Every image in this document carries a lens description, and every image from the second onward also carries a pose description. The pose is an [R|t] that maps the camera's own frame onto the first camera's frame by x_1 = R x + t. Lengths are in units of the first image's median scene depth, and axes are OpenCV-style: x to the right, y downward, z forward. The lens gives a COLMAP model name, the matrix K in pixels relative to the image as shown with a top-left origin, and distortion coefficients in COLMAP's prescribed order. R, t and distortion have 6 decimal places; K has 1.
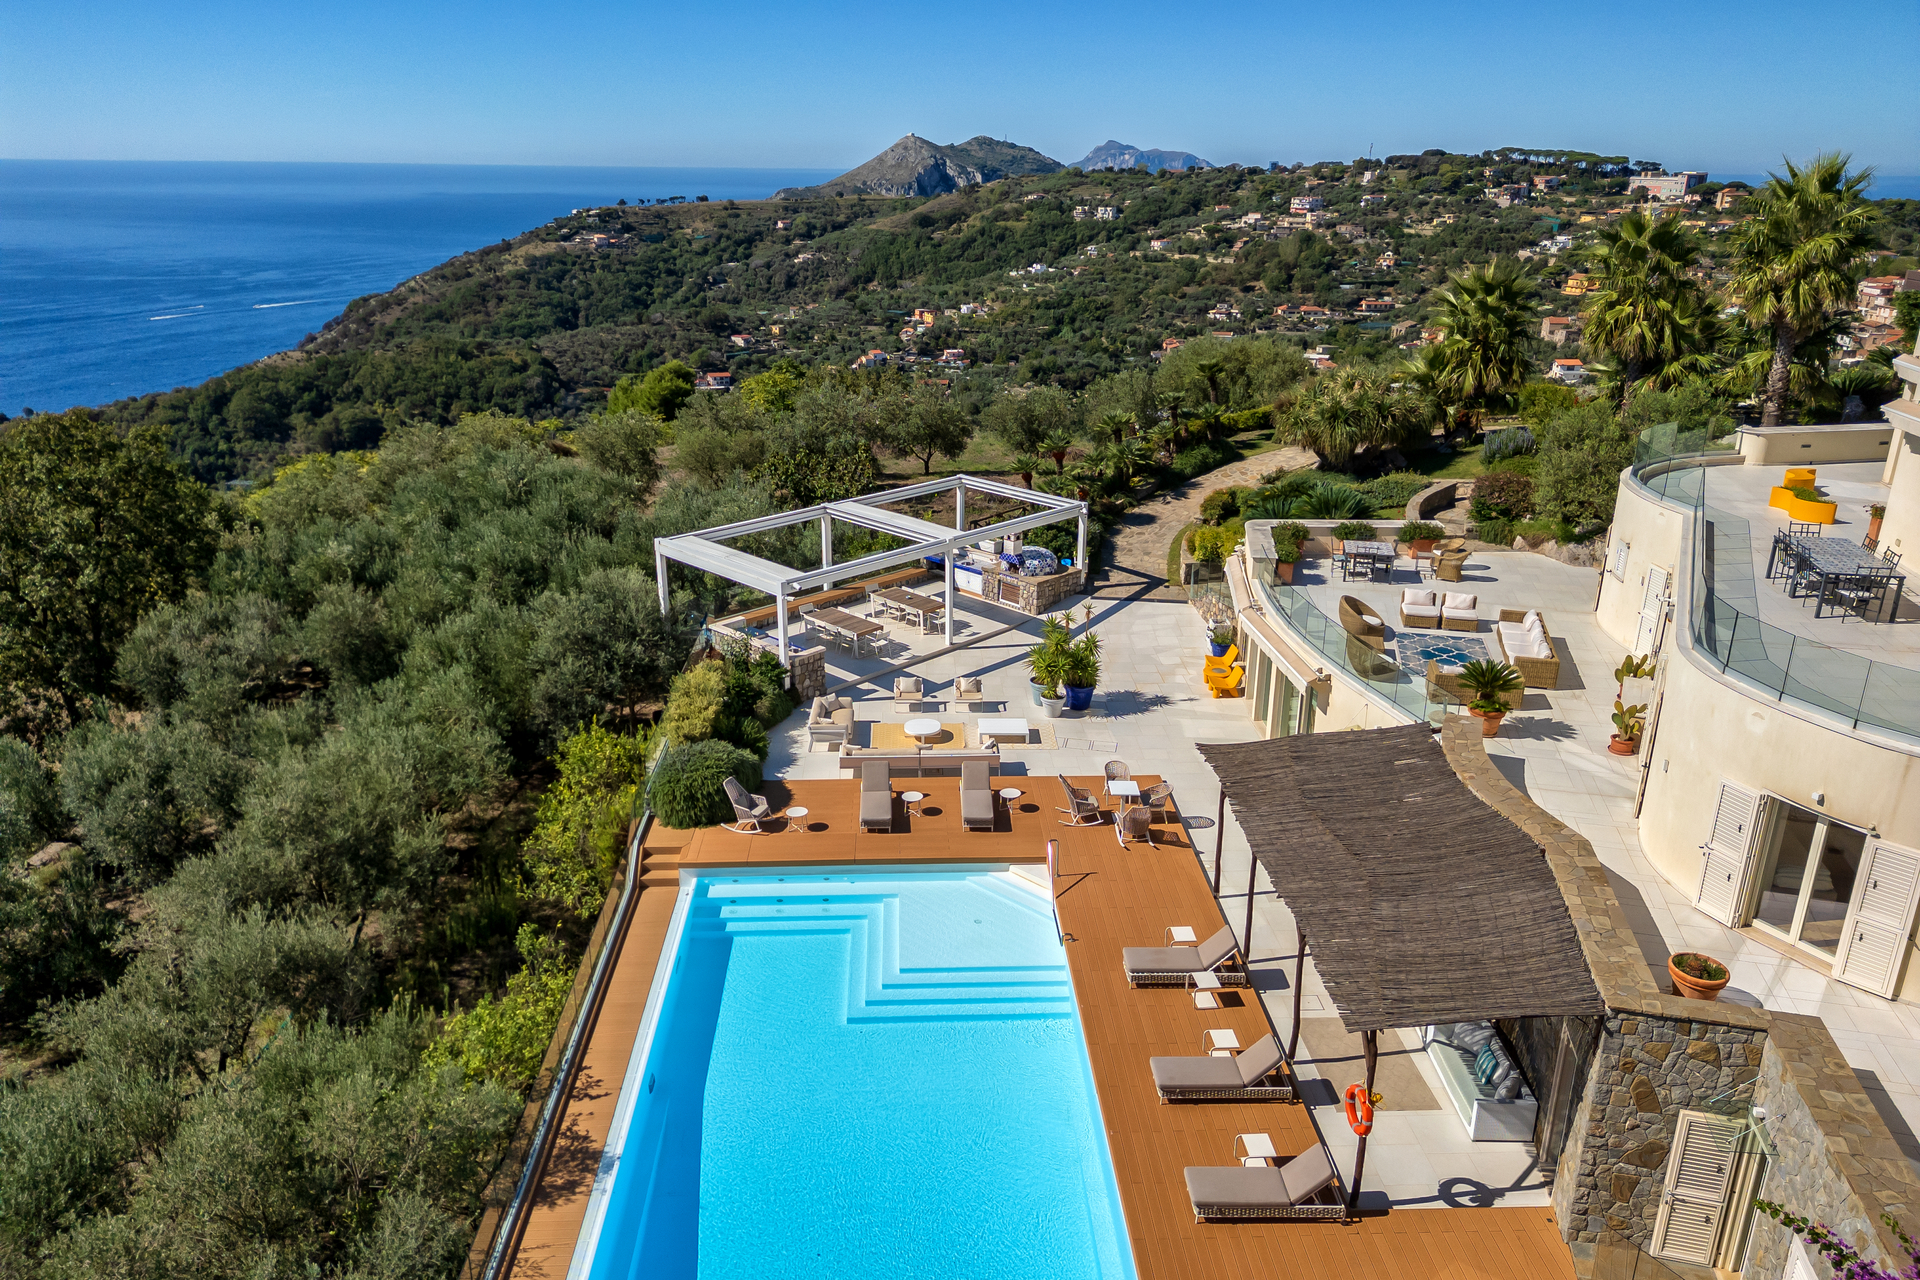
lens RADIAL K [[1331.8, 0, 949.1], [0, 1331.8, 640.0], [0, 0, 1]] dist [0.073154, -0.063427]
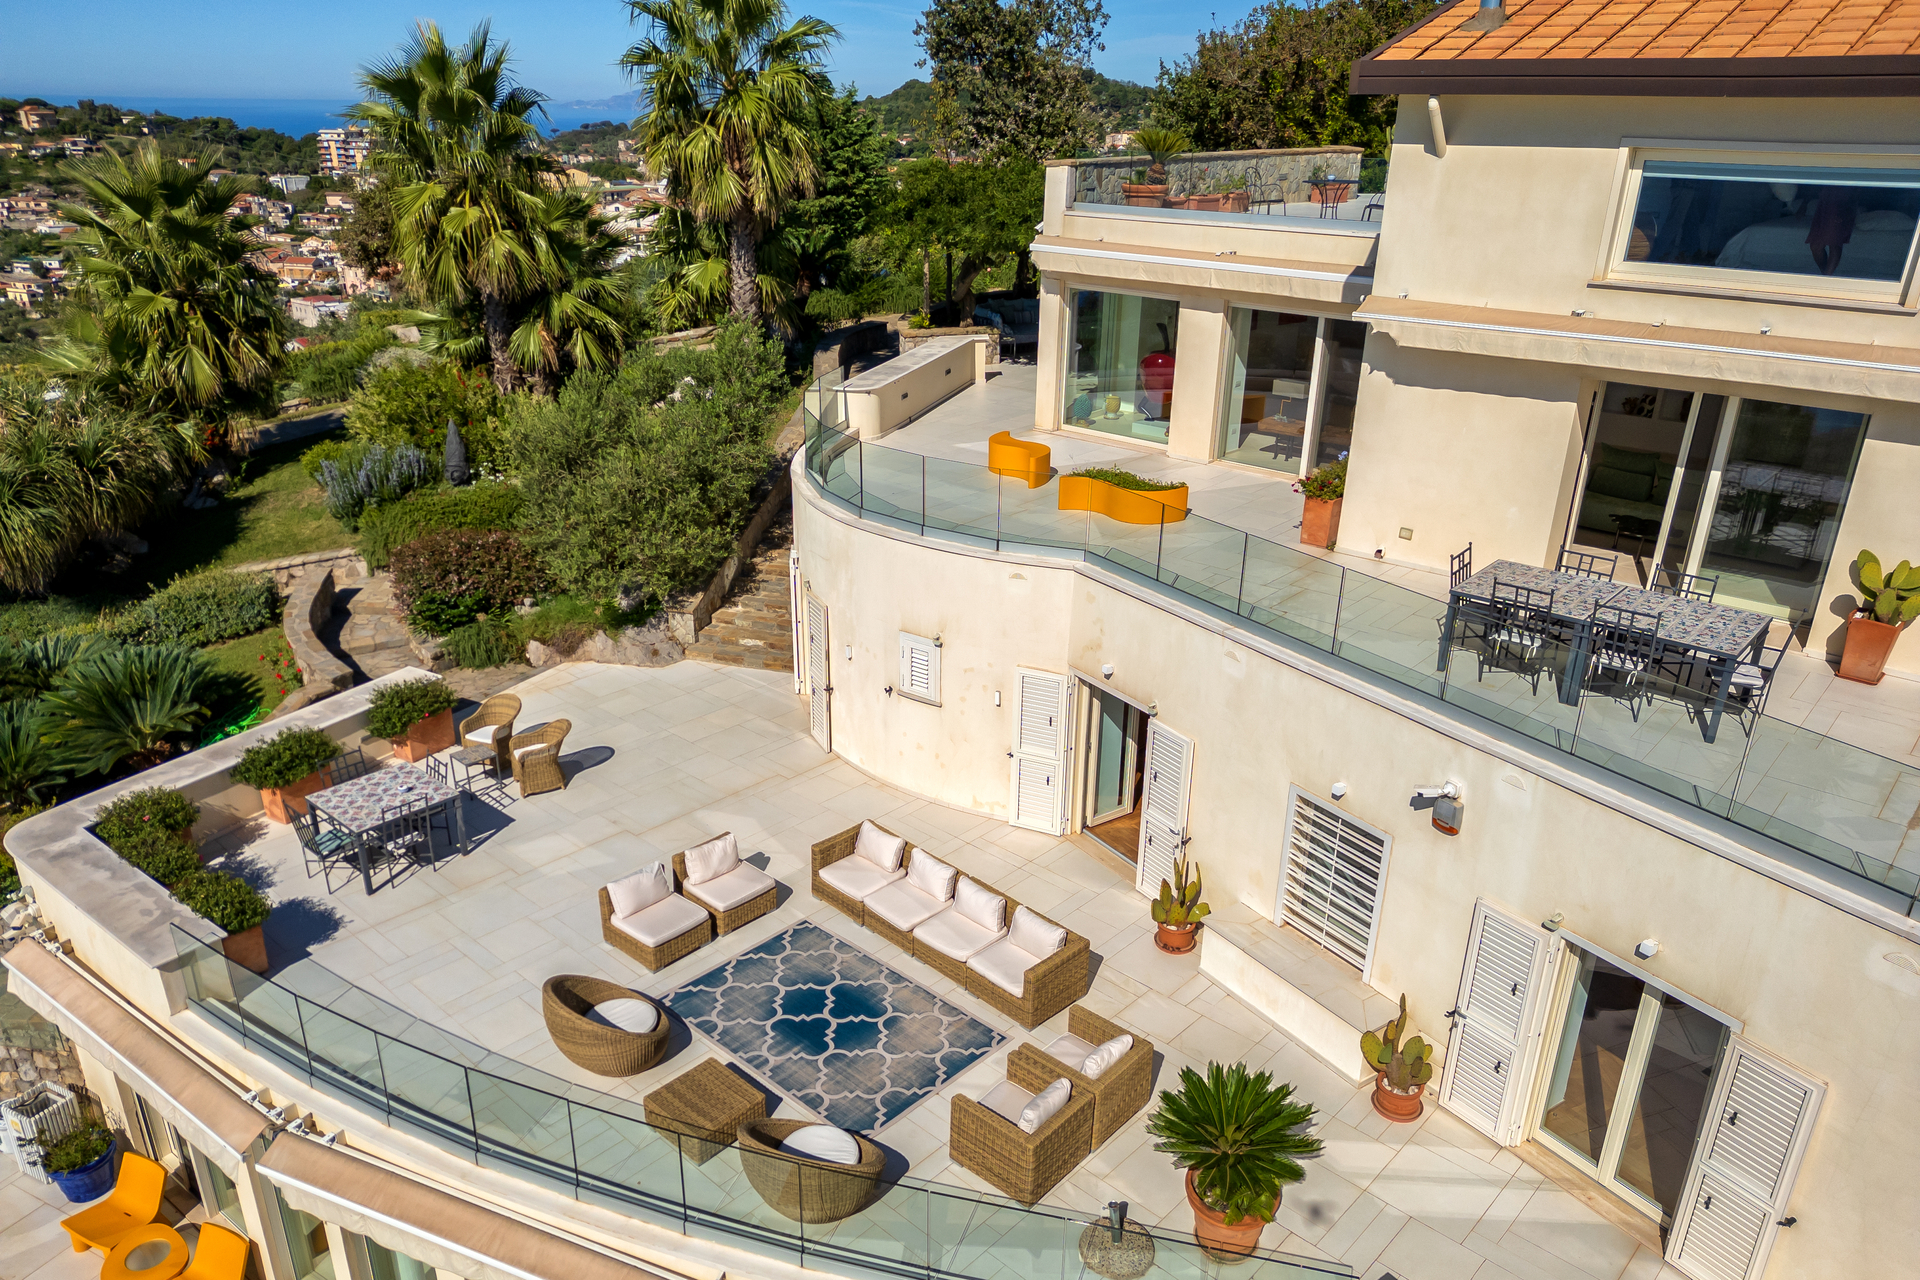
lens RADIAL K [[1352.9, 0, 963.8], [0, 1352.9, 685.0], [0, 0, 1]] dist [0.058621, -0.056237]
pose [[0.483686, -0.351164, 0.801706, 0.055047], [0.288444, 0.928766, 0.232795, -0.129603], [-0.826346, 0.118648, 0.550522, 0.517190]]
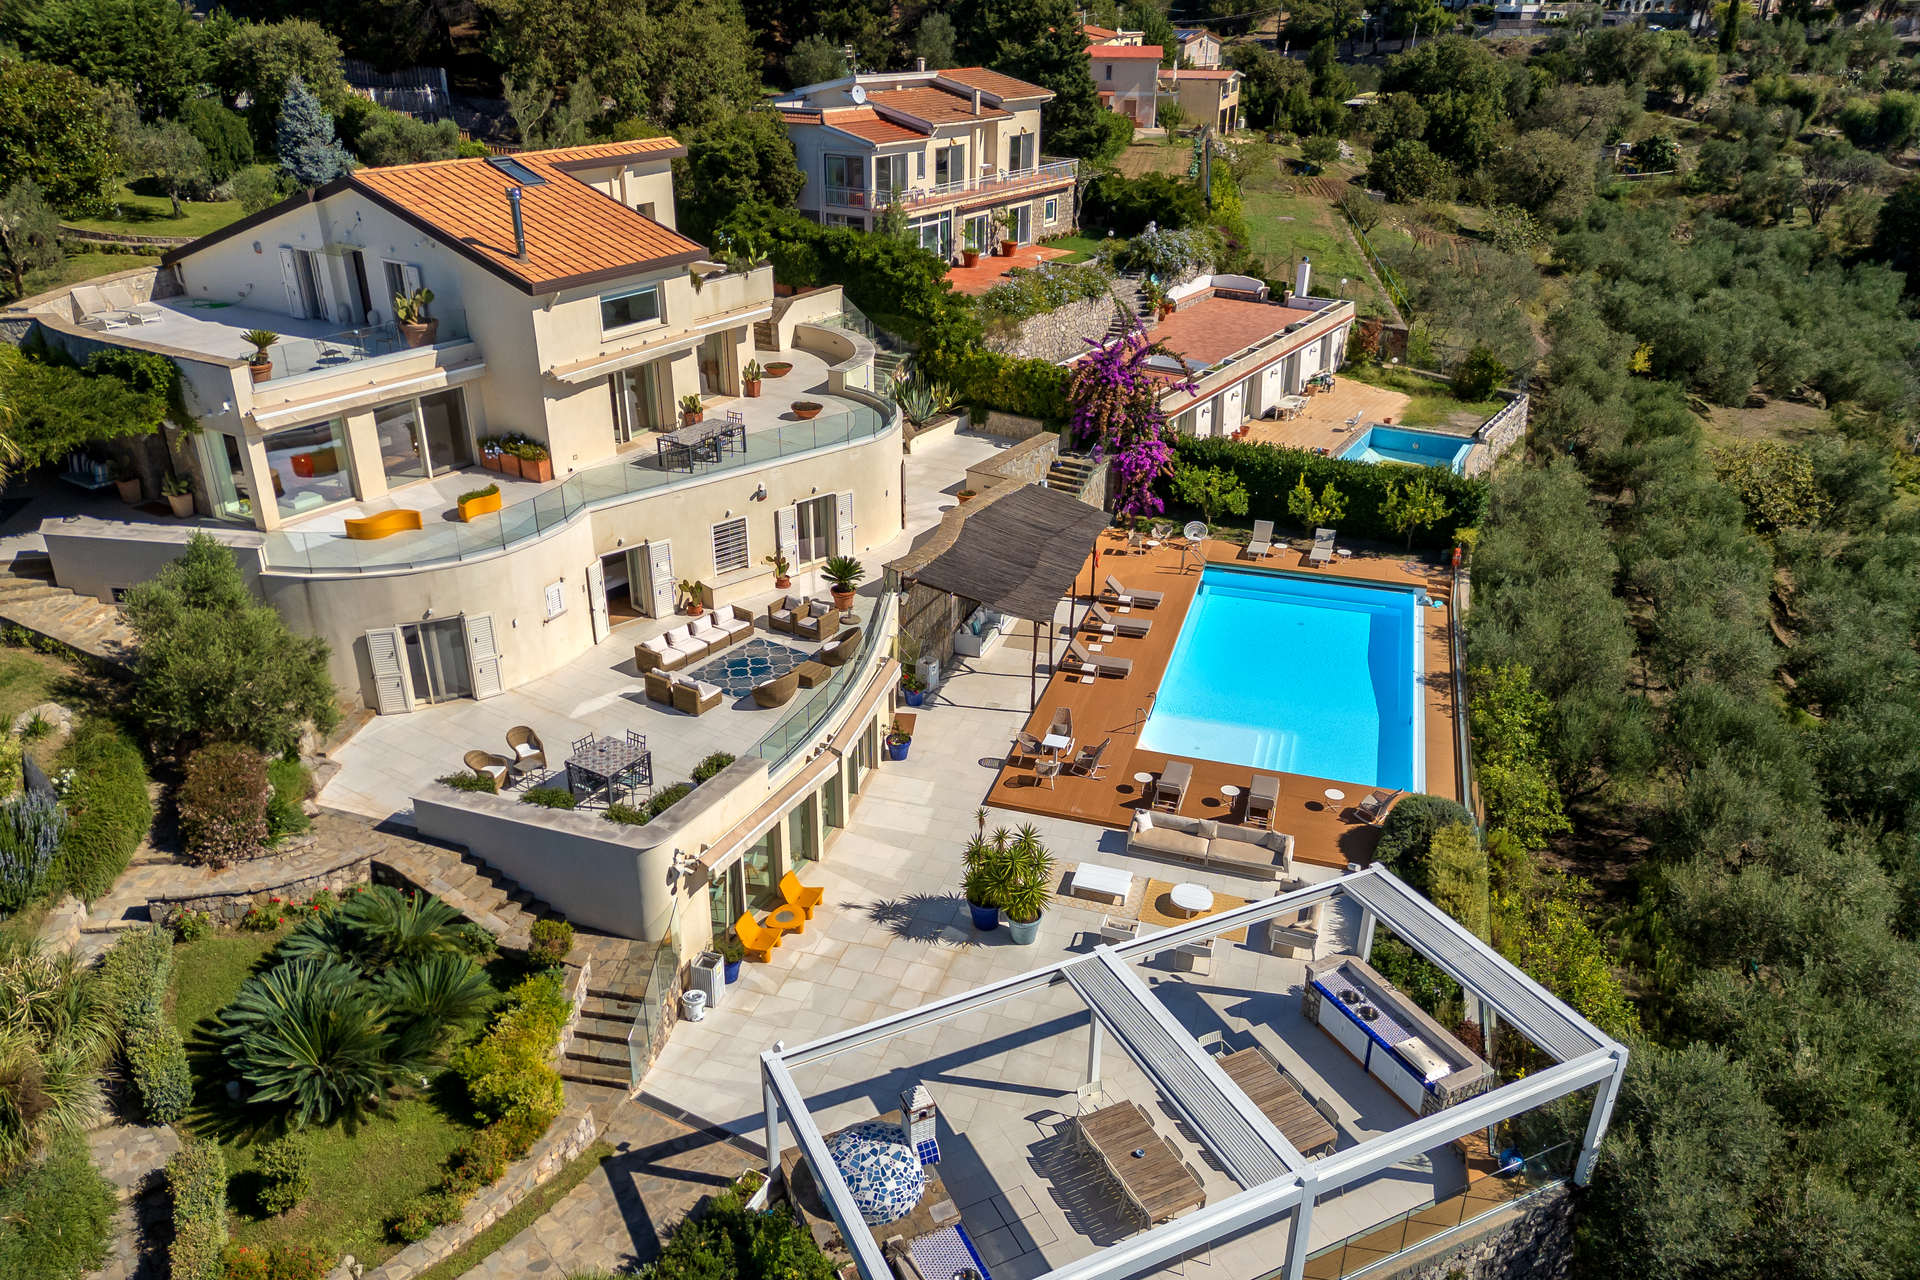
lens RADIAL K [[1337.5, 0, 936.1], [0, 1337.5, 634.1], [0, 0, 1]] dist [0.088905, -0.085771]
pose [[-0.940002, -0.156786, 0.303010, -0.085480], [0.102915, 0.716468, 0.689987, -0.554365], [-0.325277, 0.679773, -0.657346, 1.207352]]
